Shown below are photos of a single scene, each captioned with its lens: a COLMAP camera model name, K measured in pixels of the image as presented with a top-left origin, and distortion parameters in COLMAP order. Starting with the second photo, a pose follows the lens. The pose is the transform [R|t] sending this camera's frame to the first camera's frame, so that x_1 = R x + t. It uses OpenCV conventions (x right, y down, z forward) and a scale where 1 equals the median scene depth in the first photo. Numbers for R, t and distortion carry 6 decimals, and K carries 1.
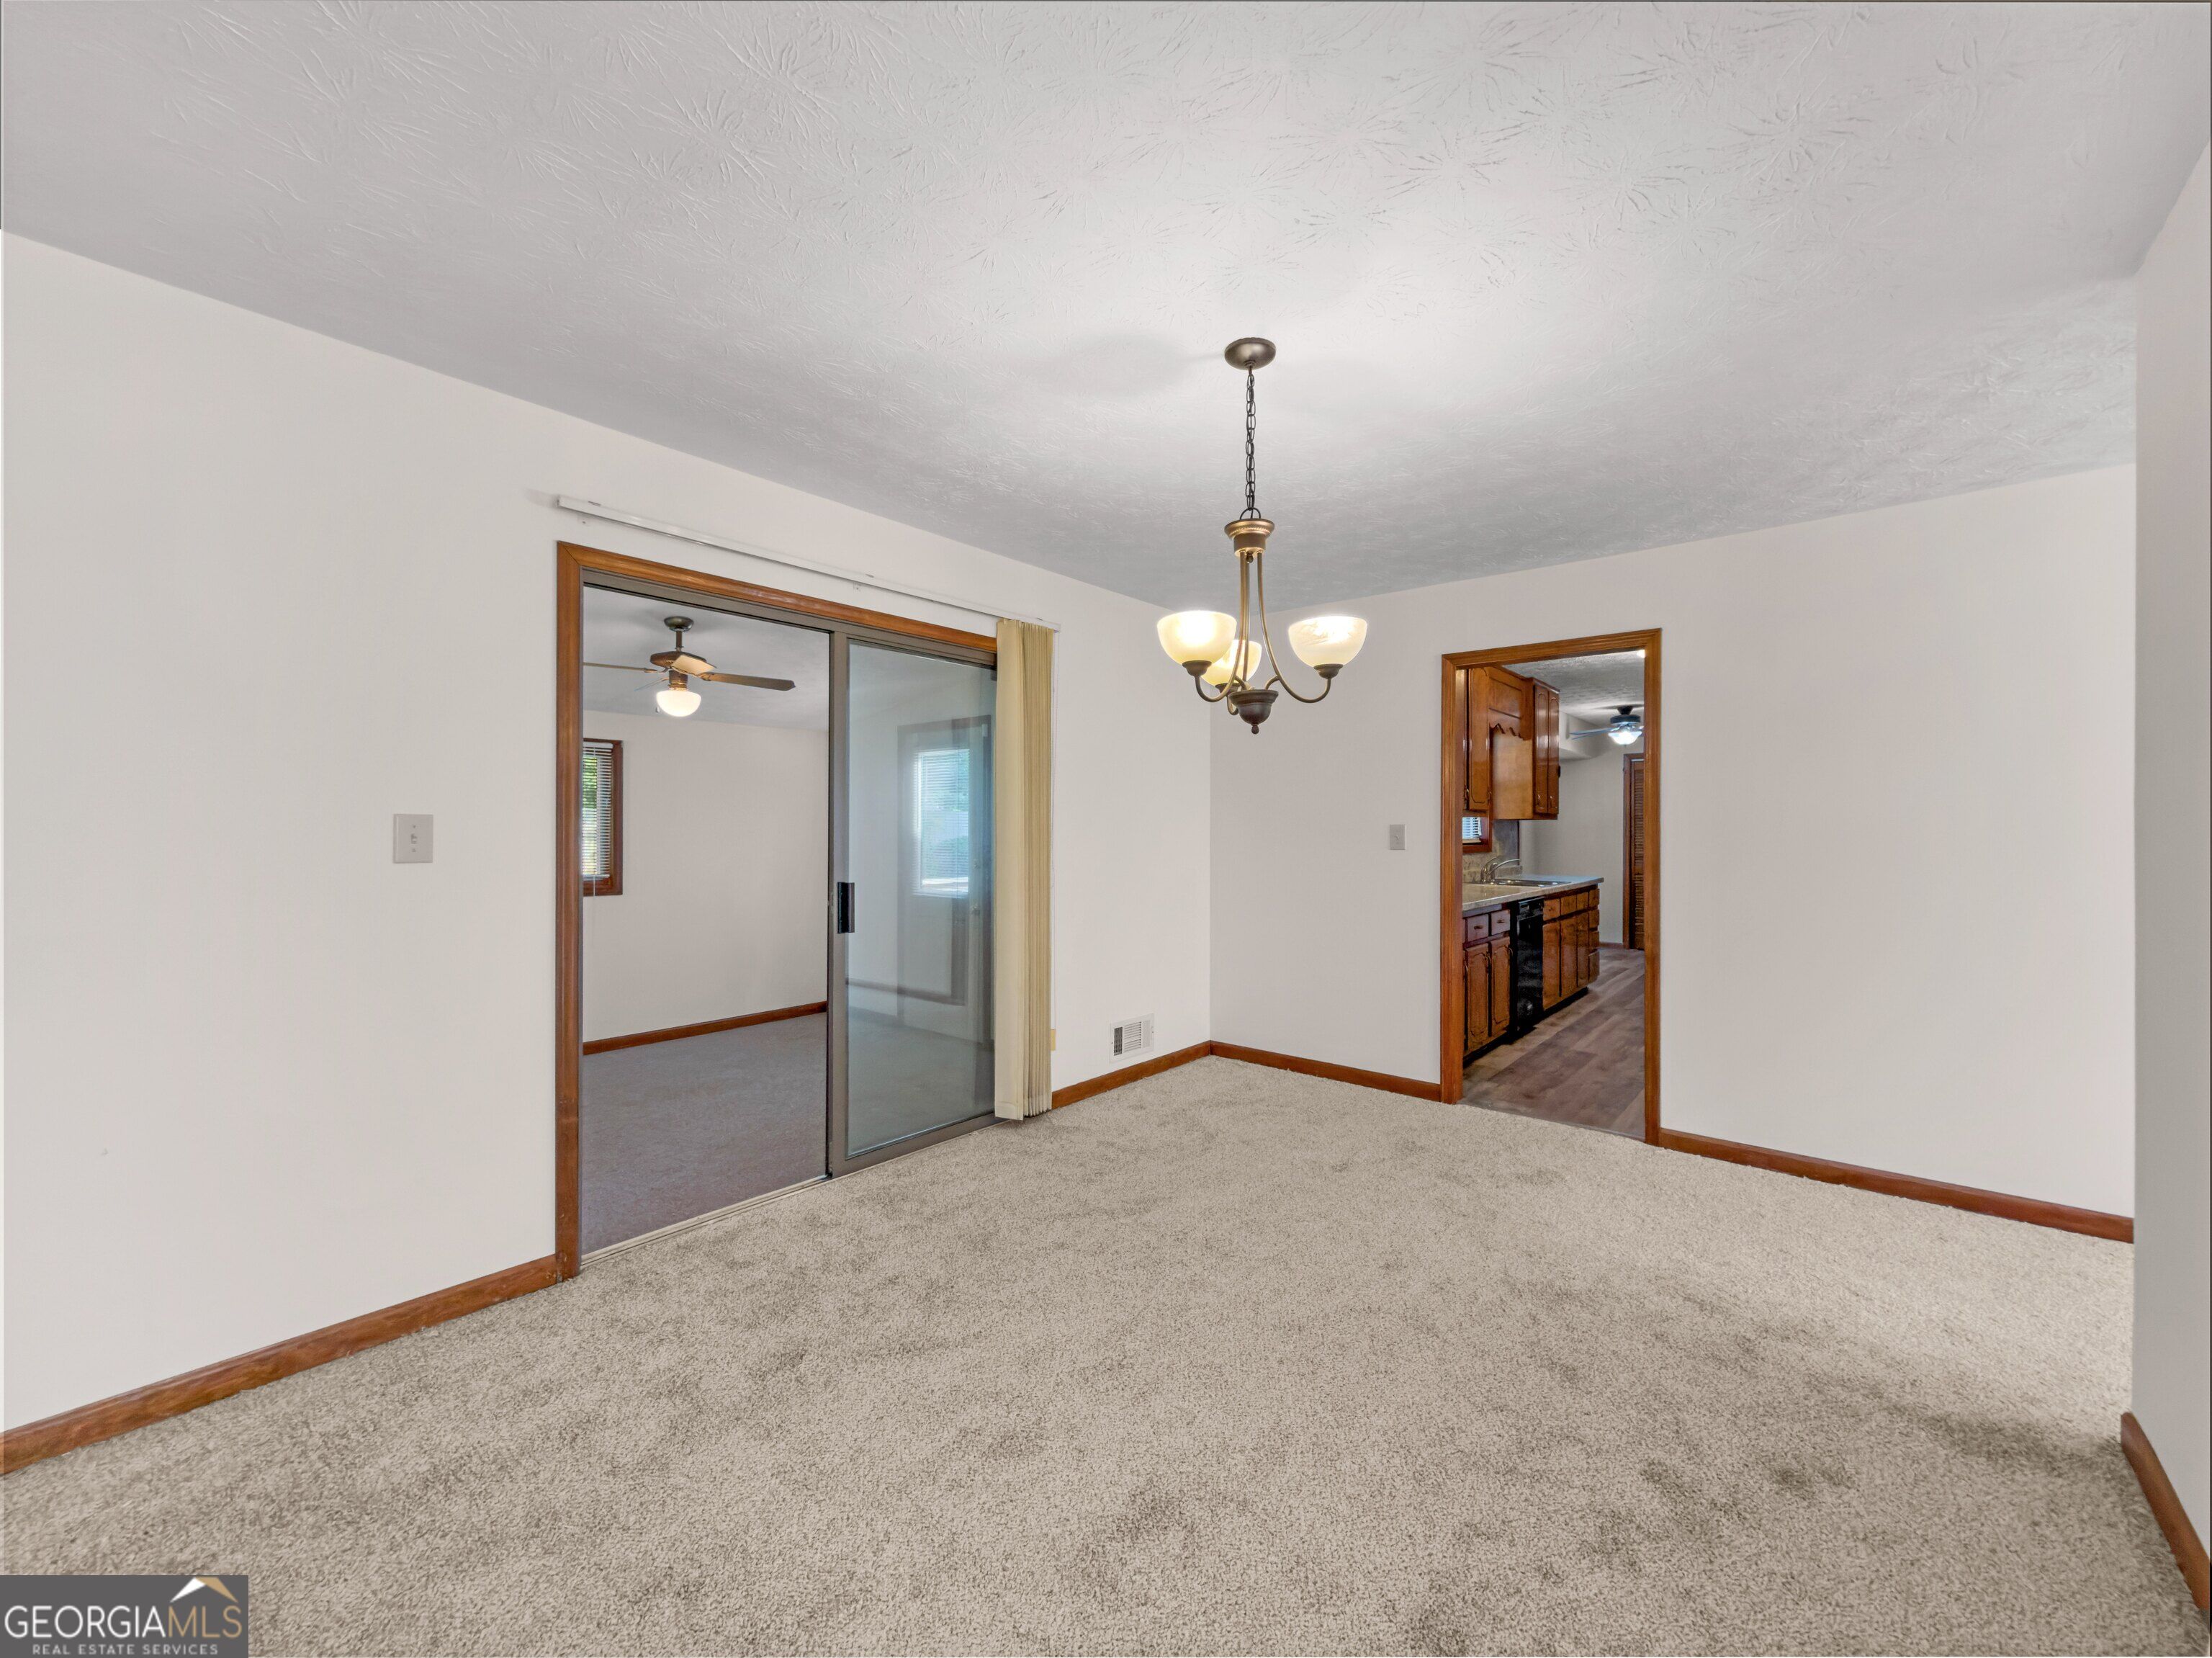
lens RADIAL K [[892.1, 0, 1112.4], [0, 892.1, 832.0], [0, 0, 1]] dist [0.004088, 0.000362]
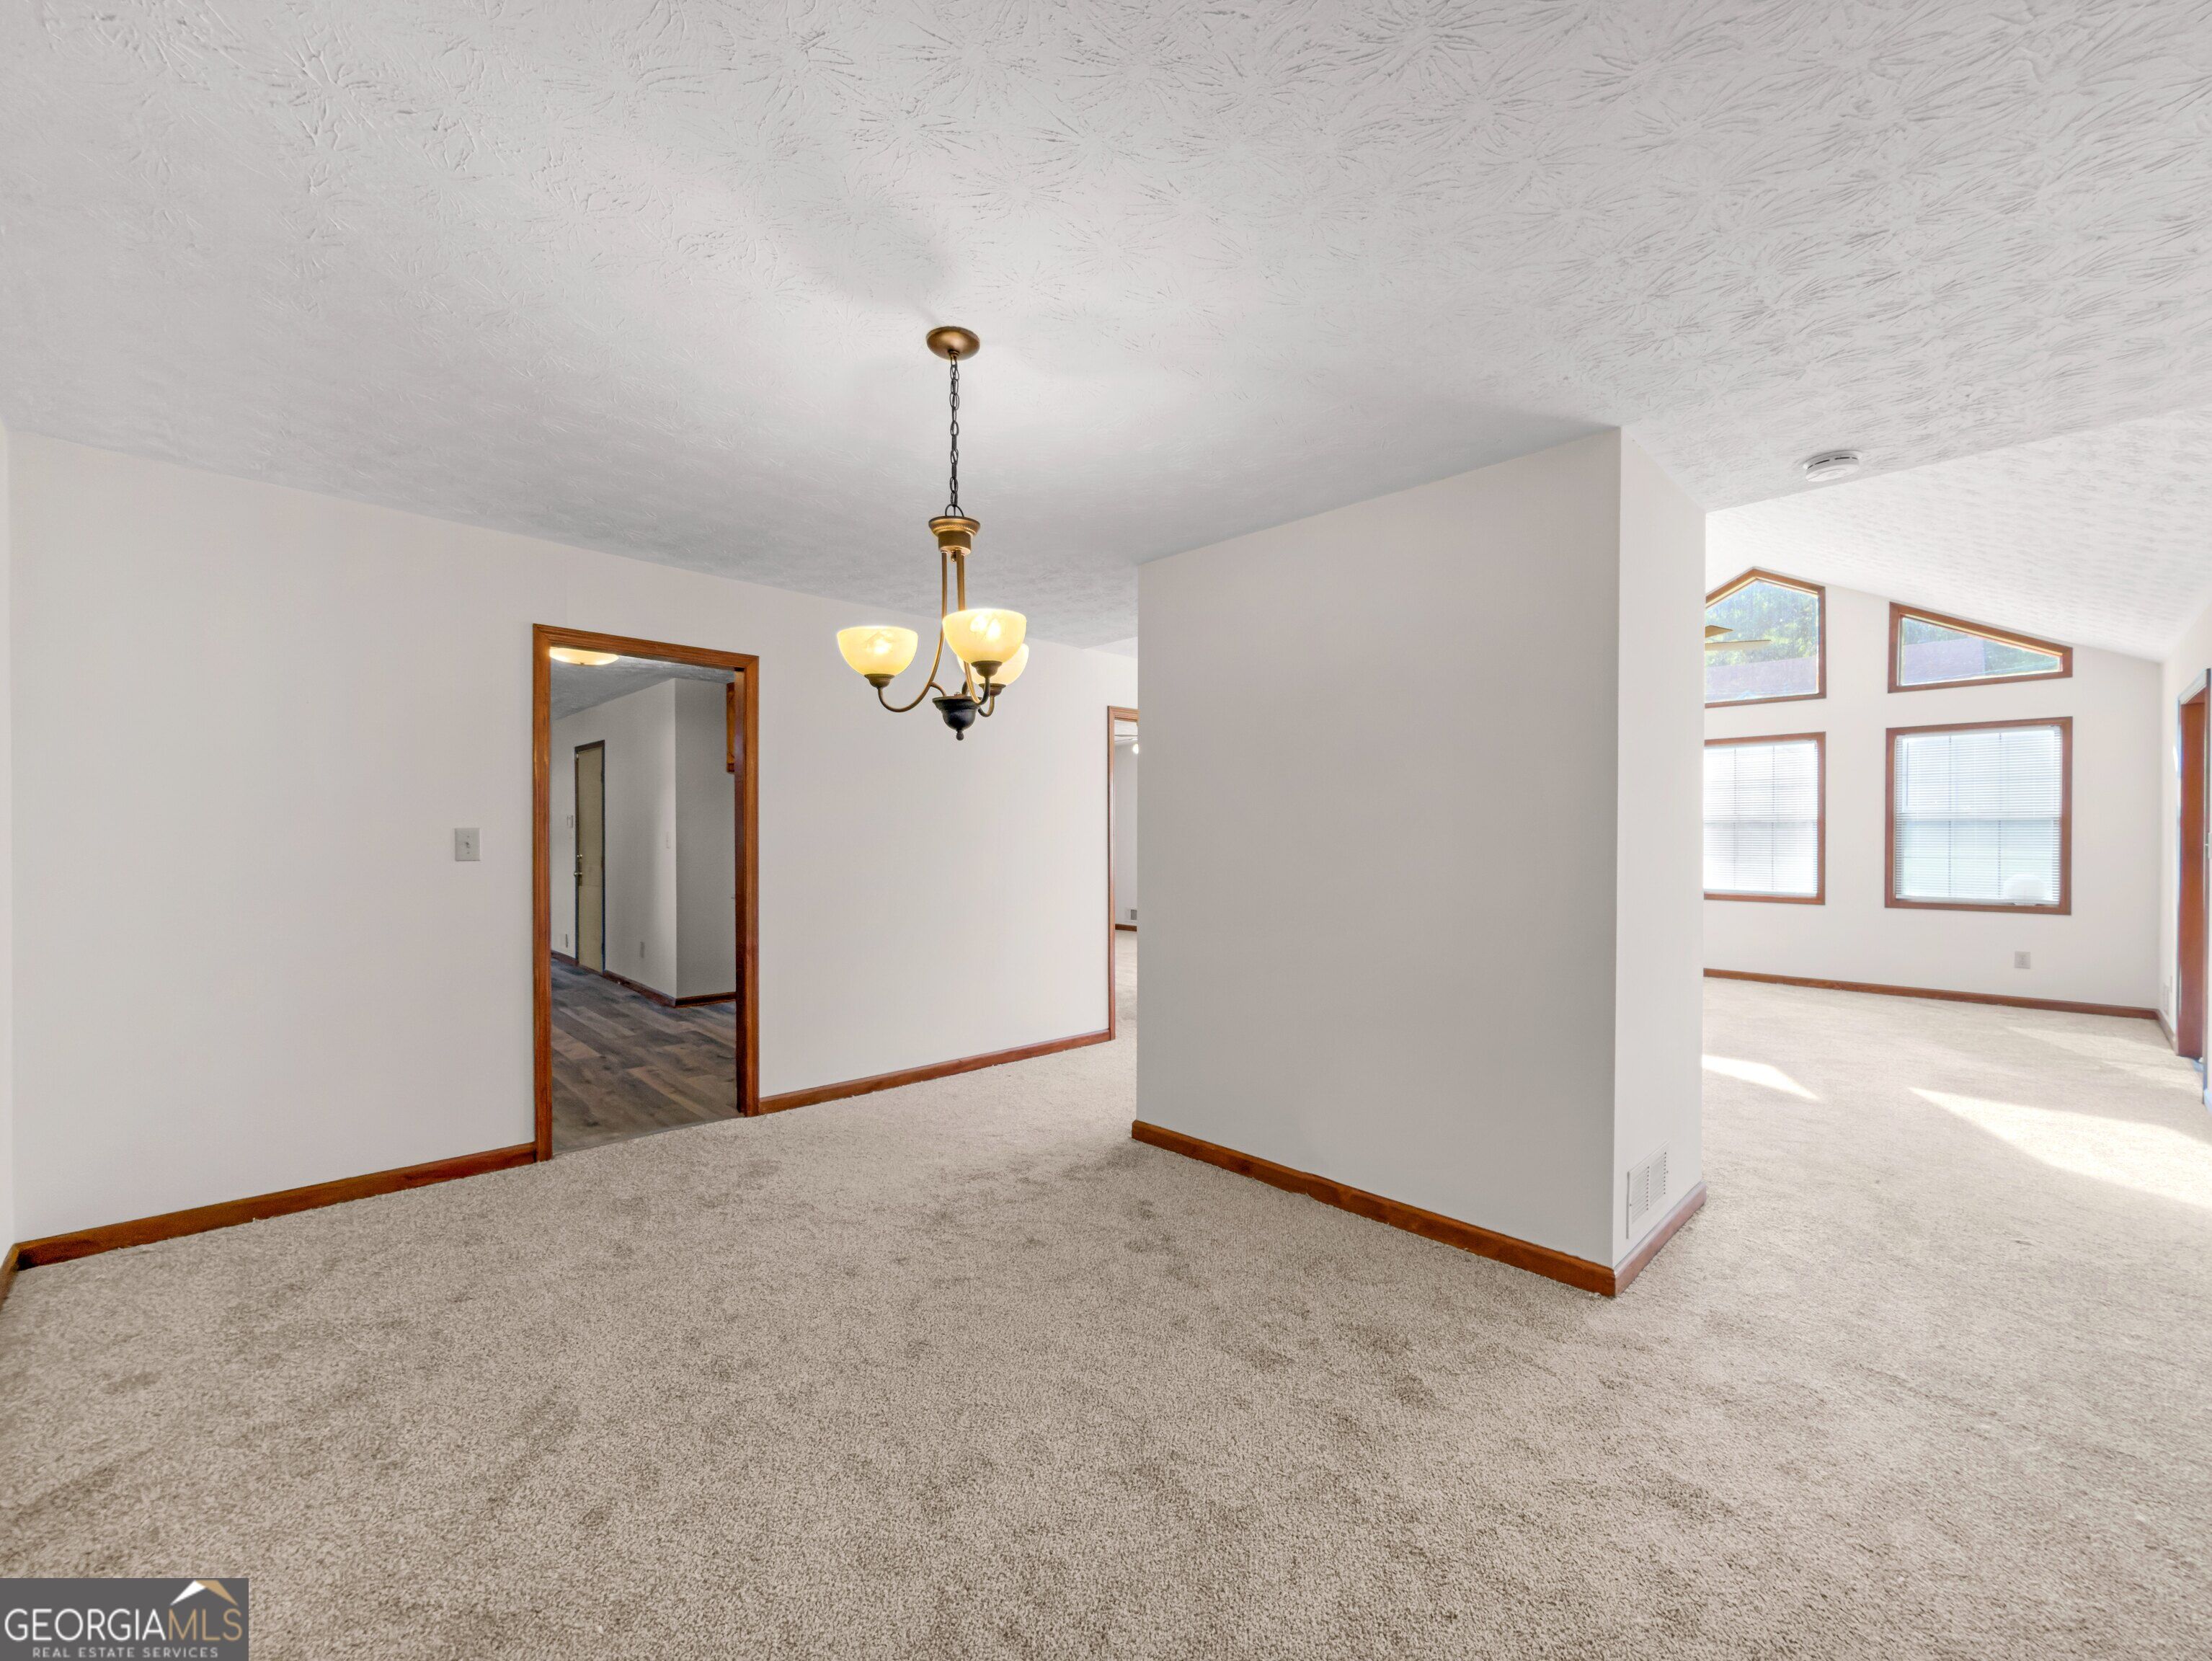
lens RADIAL K [[906.9, 0, 1116.2], [0, 906.9, 839.1], [0, 0, 1]] dist [-0.000415, 0.000200]
pose [[0.099366, -0.007766, 0.995021, -0.540448], [0.000909, 0.999970, 0.007714, -0.006170], [-0.995051, 0.000138, 0.099370, 0.490049]]
